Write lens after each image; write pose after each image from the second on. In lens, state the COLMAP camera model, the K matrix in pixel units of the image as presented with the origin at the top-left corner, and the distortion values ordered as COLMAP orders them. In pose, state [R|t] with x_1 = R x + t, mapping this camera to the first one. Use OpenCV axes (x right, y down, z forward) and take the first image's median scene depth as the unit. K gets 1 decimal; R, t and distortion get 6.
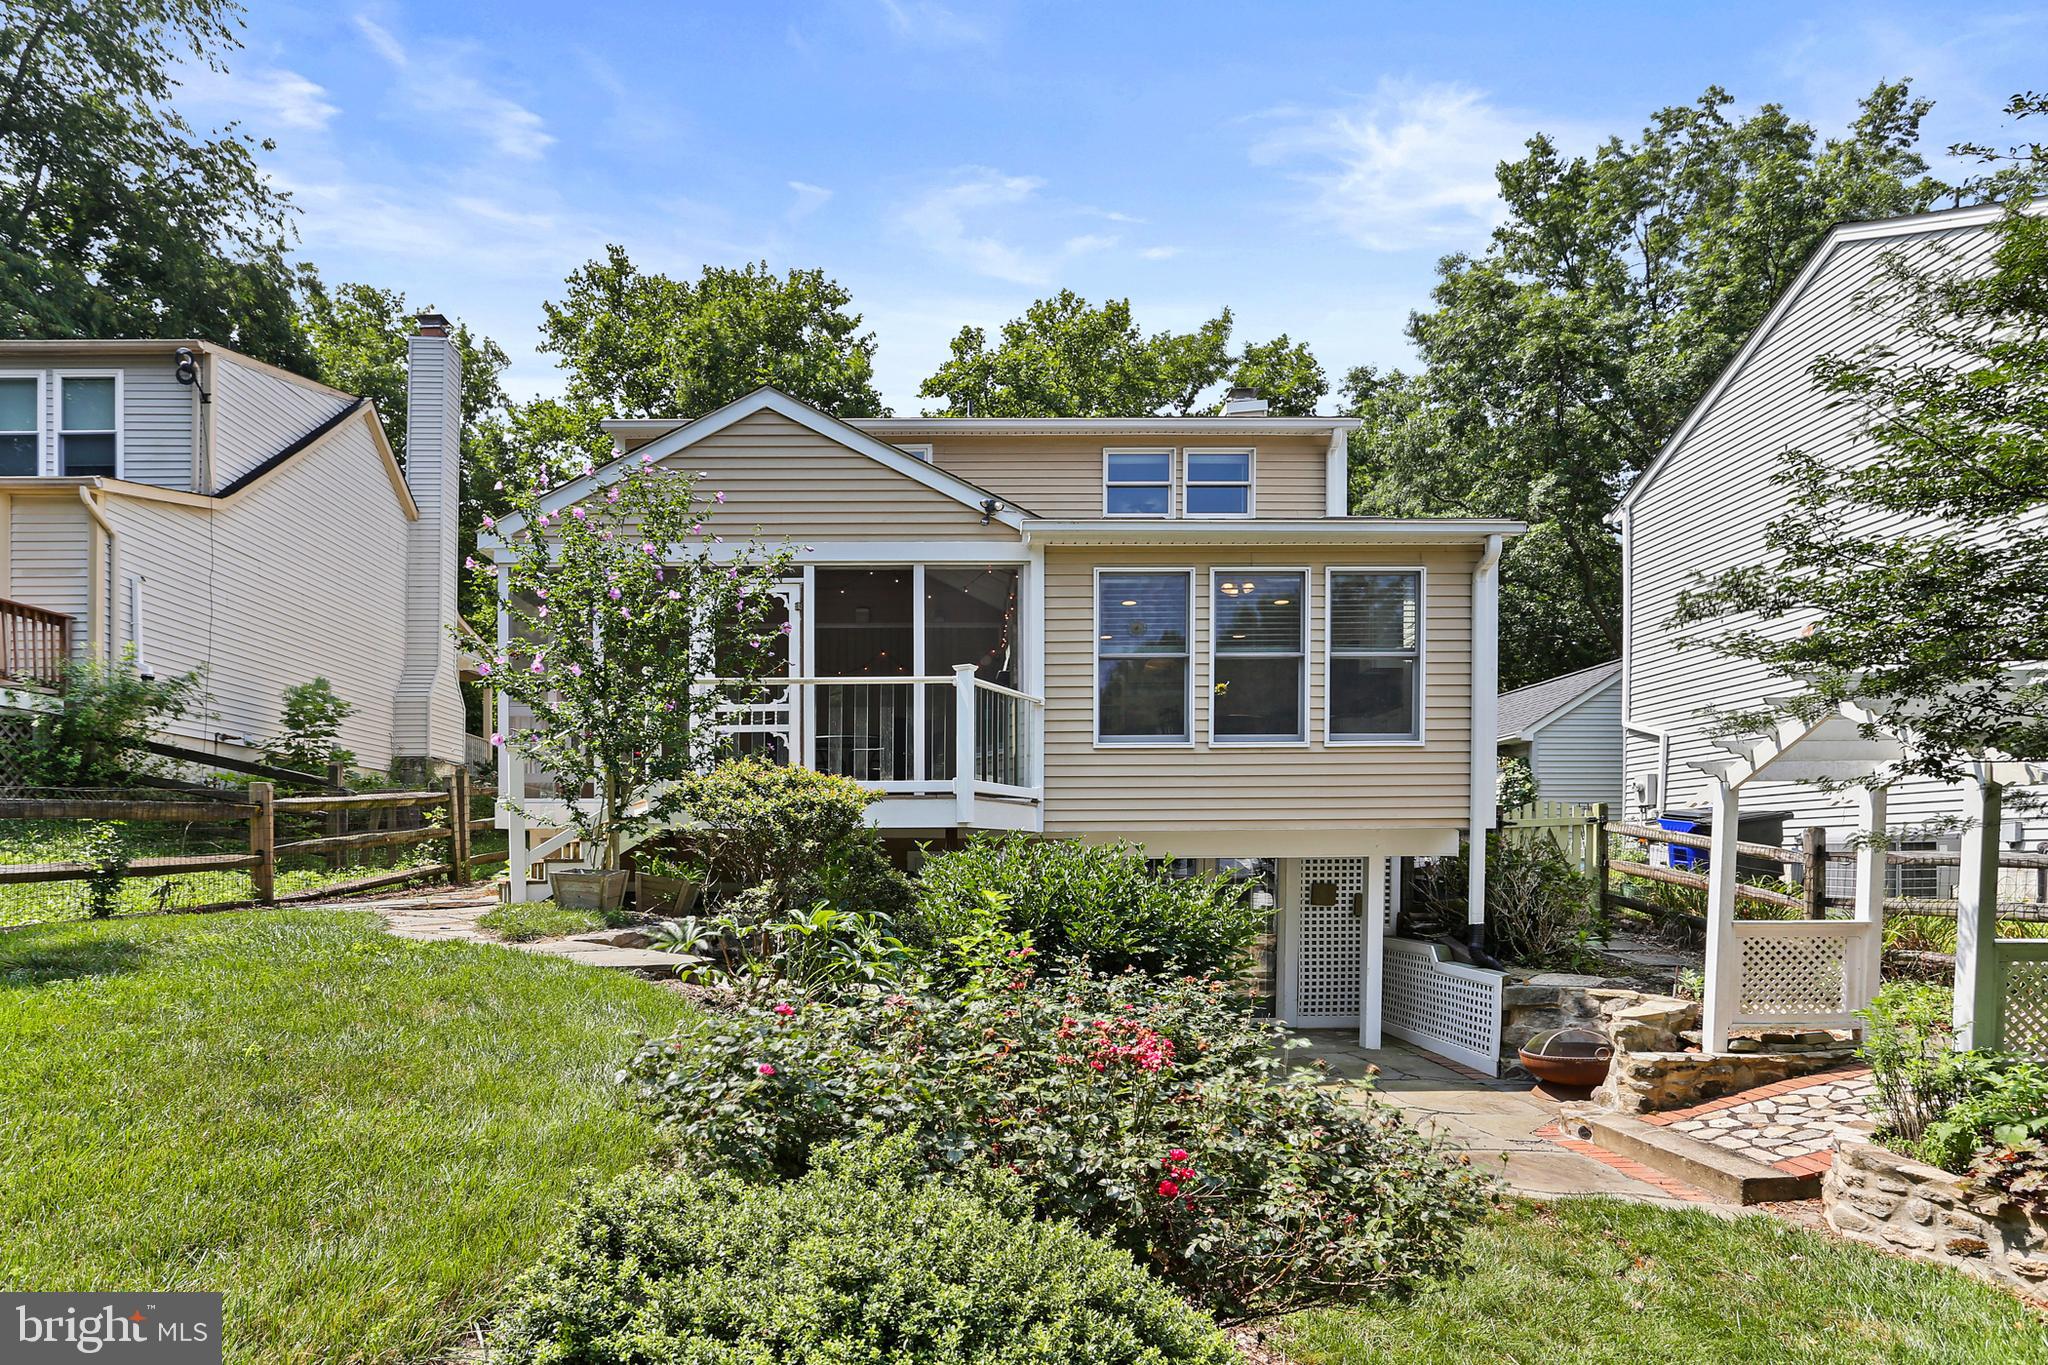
lens RADIAL K [[995.8, 0, 1032.9], [0, 995.8, 686.2], [0, 0, 1]] dist [-0.045338, 0.032516]
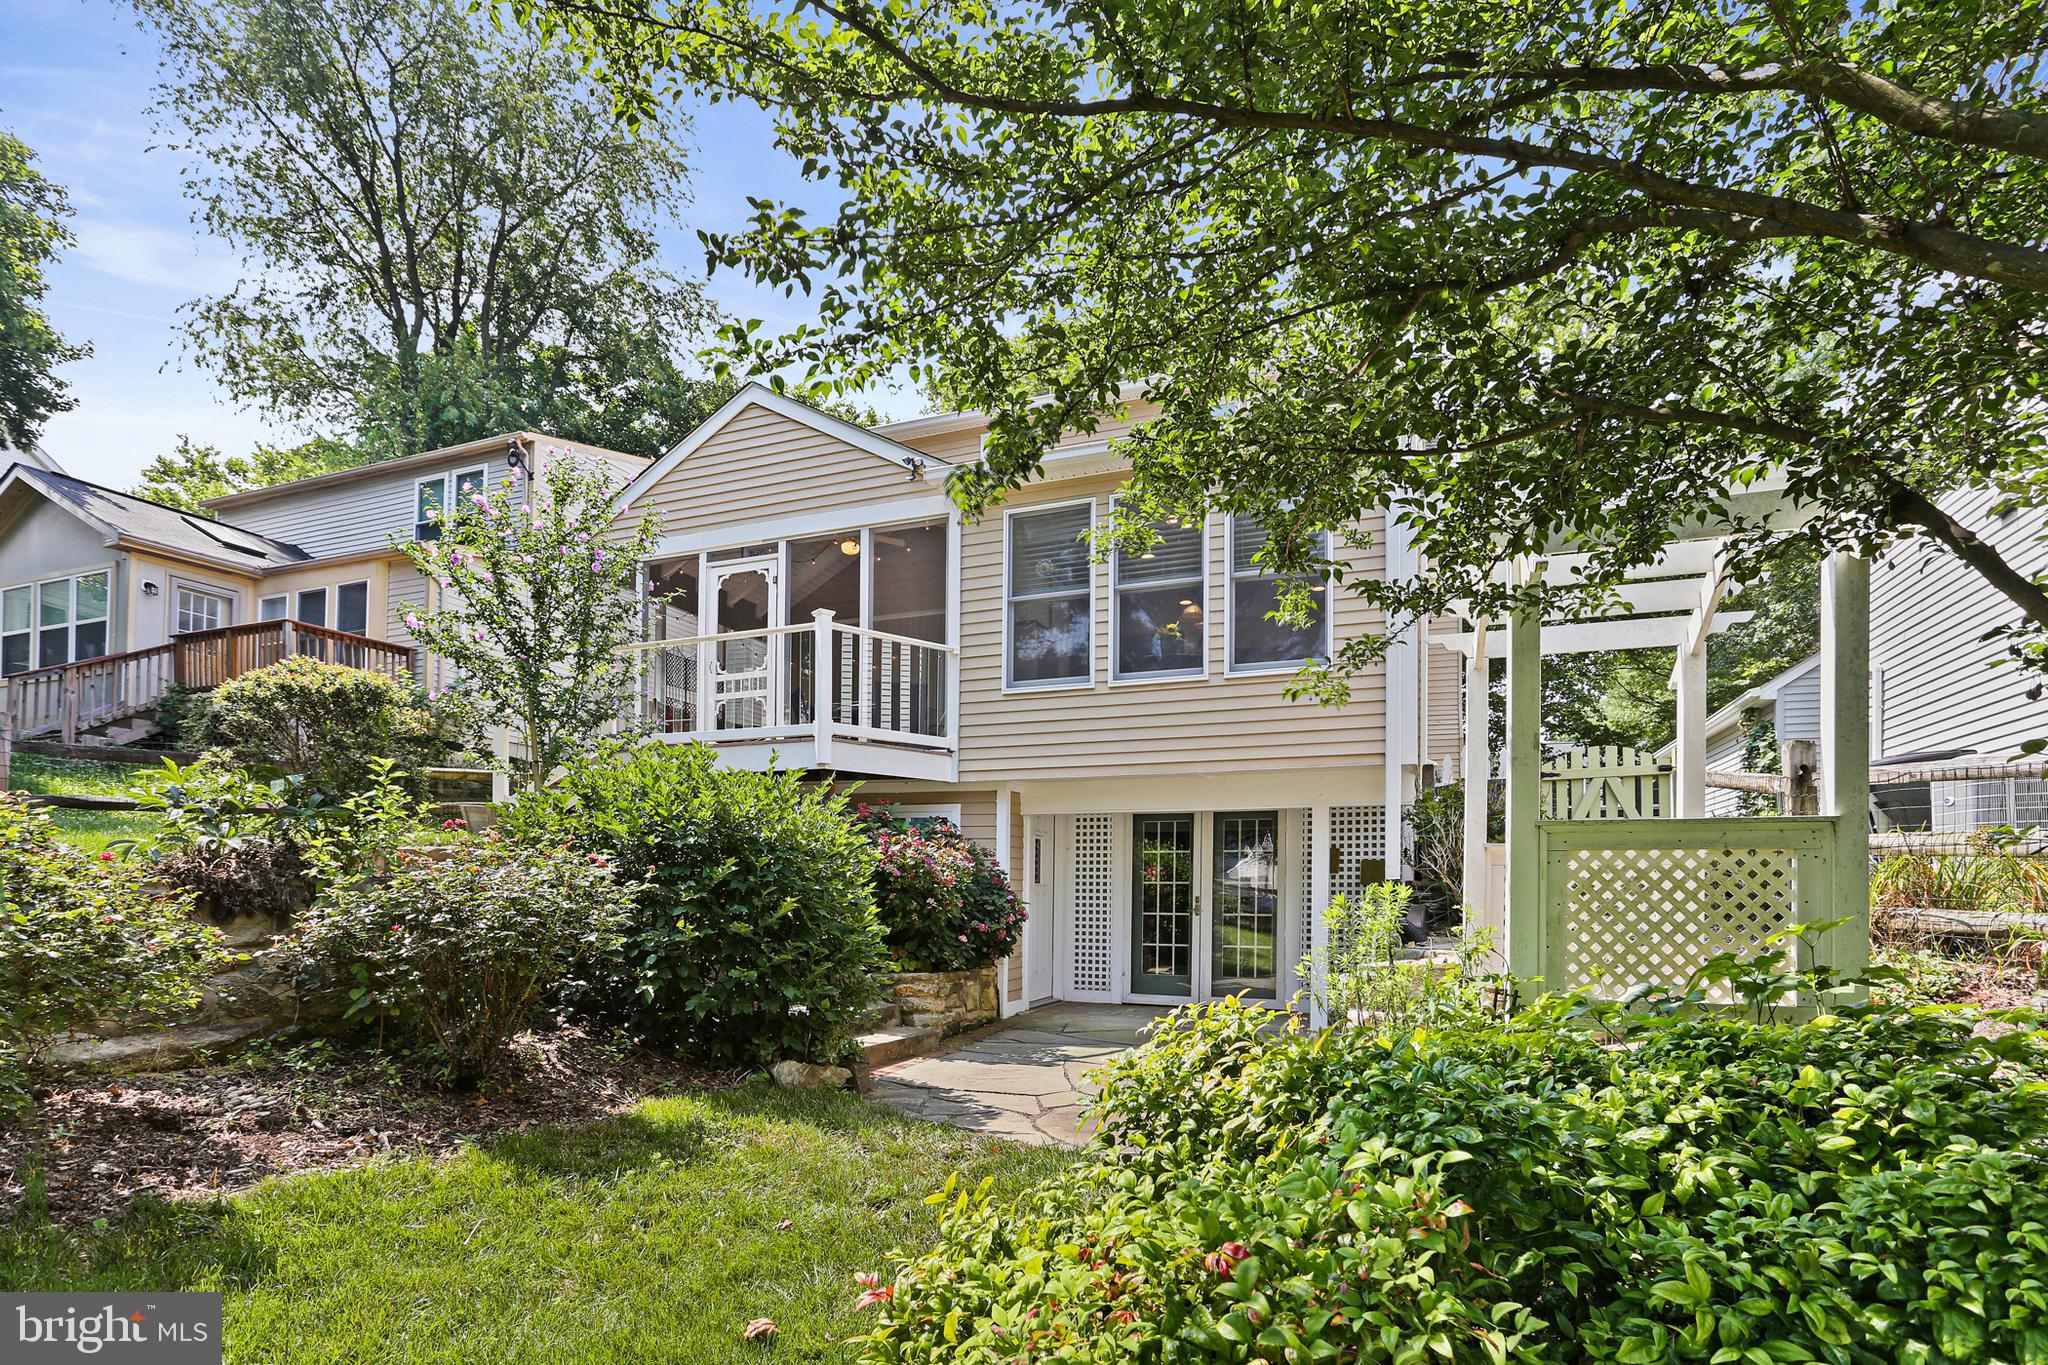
lens RADIAL K [[995.8, 0, 1032.9], [0, 995.8, 686.2], [0, 0, 1]] dist [-0.045338, 0.032516]
pose [[0.933310, -0.048996, -0.355713, 0.422046], [0.042581, 0.998759, -0.025845, 0.078605], [0.356537, 0.008974, 0.934238, 0.107036]]
